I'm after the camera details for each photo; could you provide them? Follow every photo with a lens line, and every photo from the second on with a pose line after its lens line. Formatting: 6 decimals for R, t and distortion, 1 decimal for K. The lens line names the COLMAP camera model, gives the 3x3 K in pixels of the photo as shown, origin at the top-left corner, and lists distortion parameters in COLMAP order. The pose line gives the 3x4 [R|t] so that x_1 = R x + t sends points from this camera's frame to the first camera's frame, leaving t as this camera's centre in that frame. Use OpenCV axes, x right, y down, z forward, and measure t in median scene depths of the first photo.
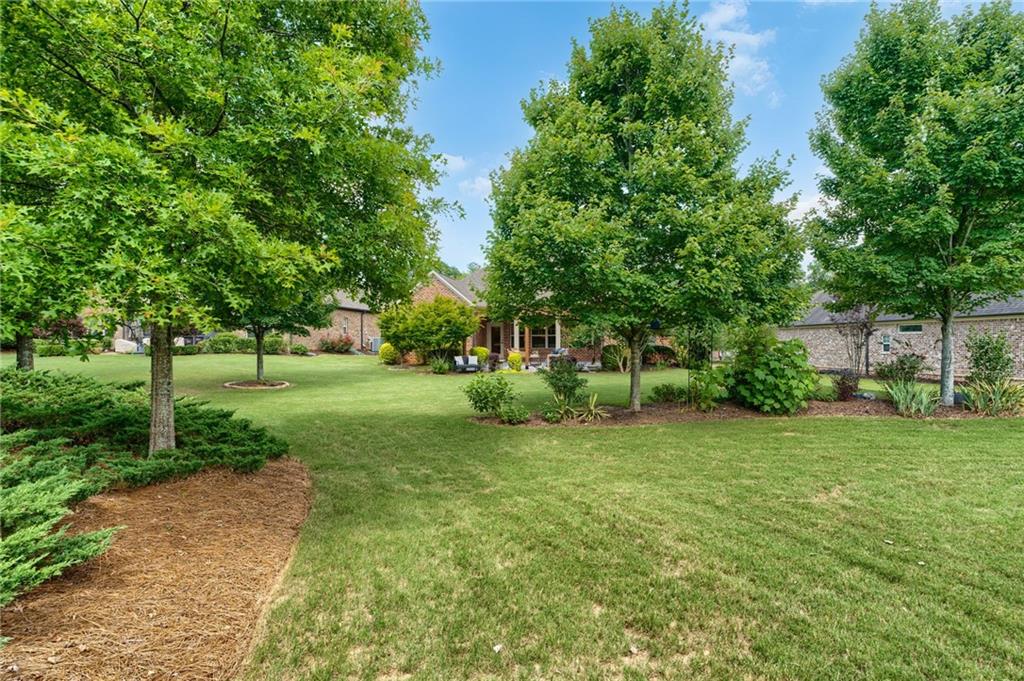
lens RADIAL K [[460.8, 0, 512.4], [0, 460.8, 339.7], [0, 0, 1]] dist [-0.004612, 0.000617]
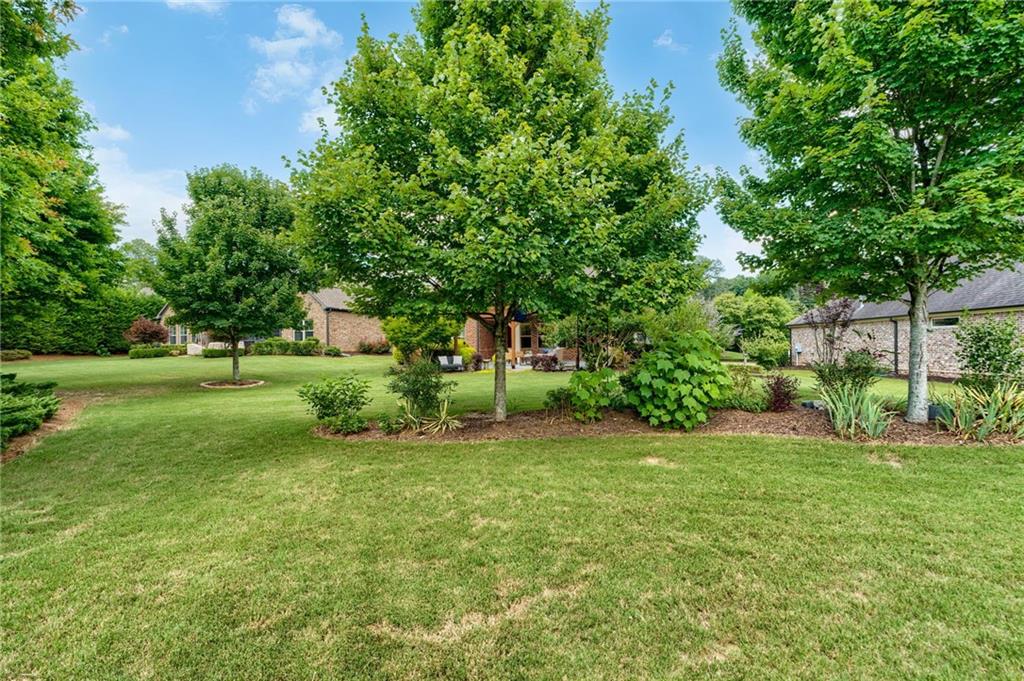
lens RADIAL K [[404.3, 0, 511.5], [0, 404.3, 344.0], [0, 0, 1]] dist [-0.001212, -0.000316]
pose [[0.989899, -0.010811, -0.141365, 0.406016], [0.011654, 0.999919, 0.005137, 0.012893], [0.141298, -0.006733, 0.989944, 0.290146]]
